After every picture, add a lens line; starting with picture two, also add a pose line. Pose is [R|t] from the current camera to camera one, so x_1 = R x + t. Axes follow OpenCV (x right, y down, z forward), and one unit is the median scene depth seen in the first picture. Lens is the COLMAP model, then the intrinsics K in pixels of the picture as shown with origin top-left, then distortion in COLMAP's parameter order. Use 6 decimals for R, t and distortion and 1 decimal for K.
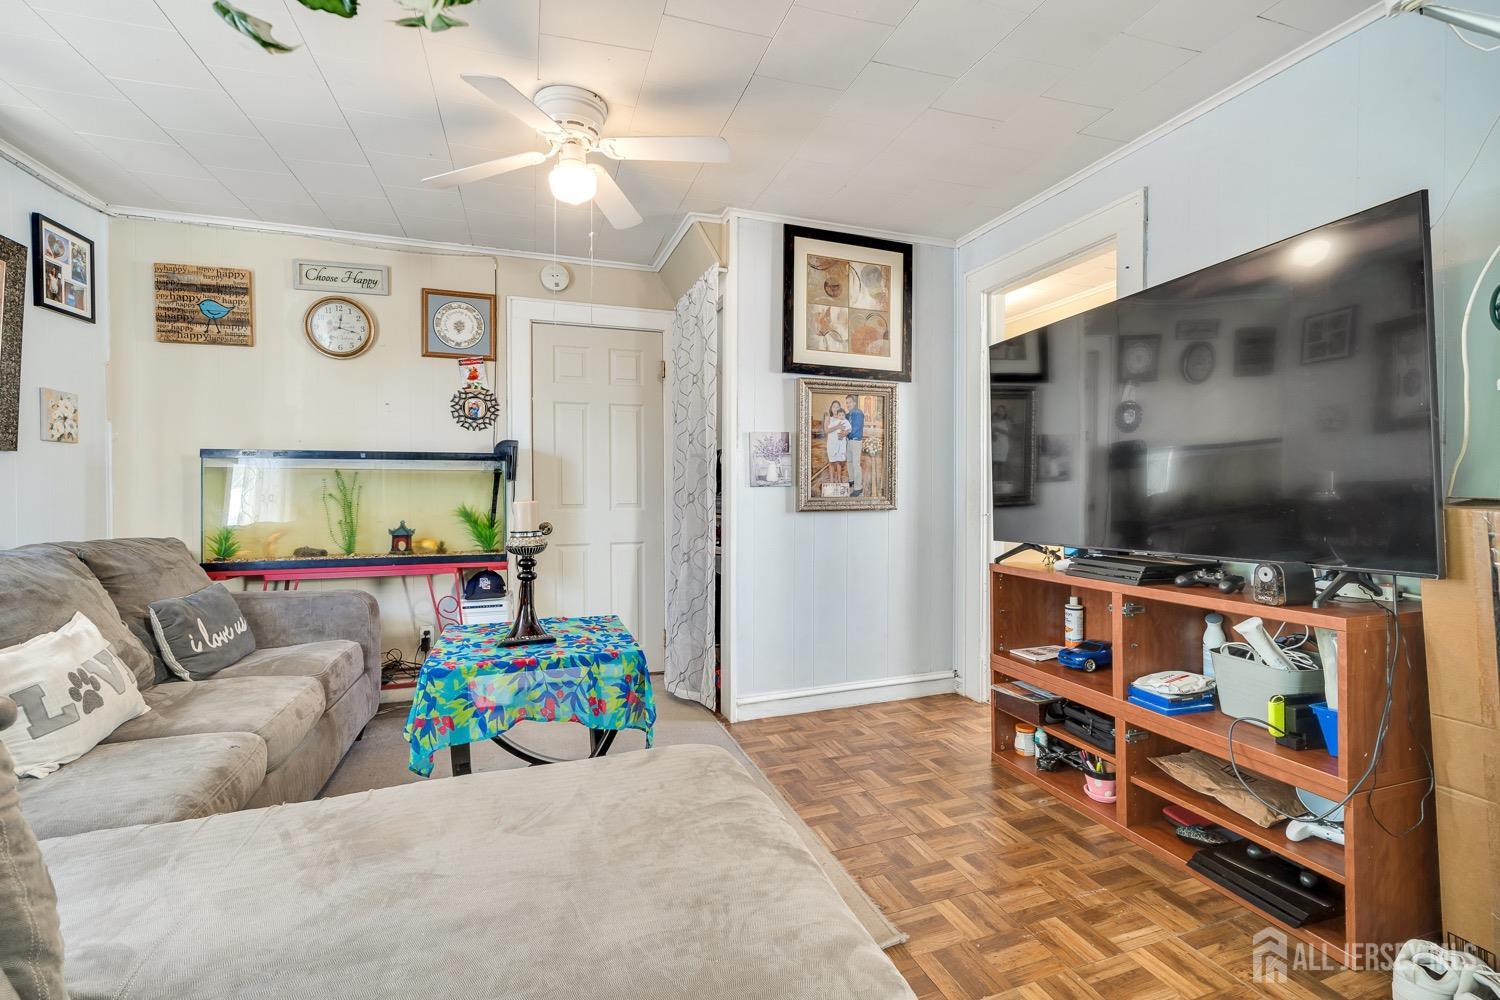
lens RADIAL K [[660.0, 0, 737.5], [0, 660.0, 482.4], [0, 0, 1]] dist [-0.000635, -0.000547]
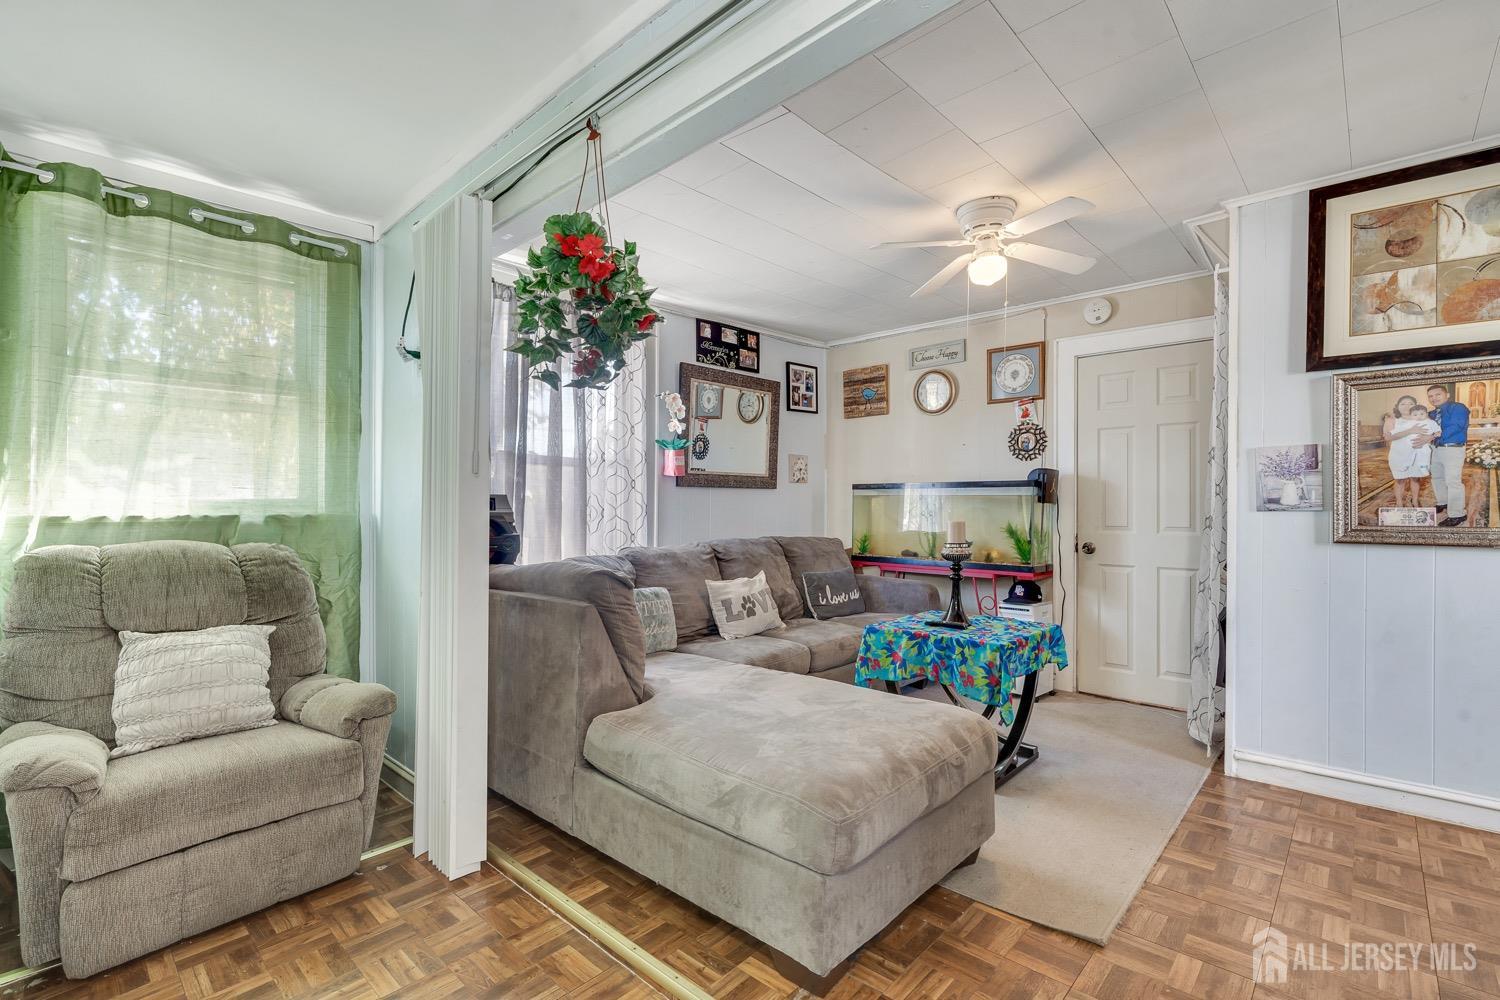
lens RADIAL K [[660.0, 0, 737.5], [0, 660.0, 482.4], [0, 0, 1]] dist [-0.000635, -0.000547]
pose [[0.471488, -0.028019, -0.881427, 0.447457], [0.001967, 0.999526, -0.030721, -0.005544], [0.881870, 0.012751, 0.471320, -0.008293]]
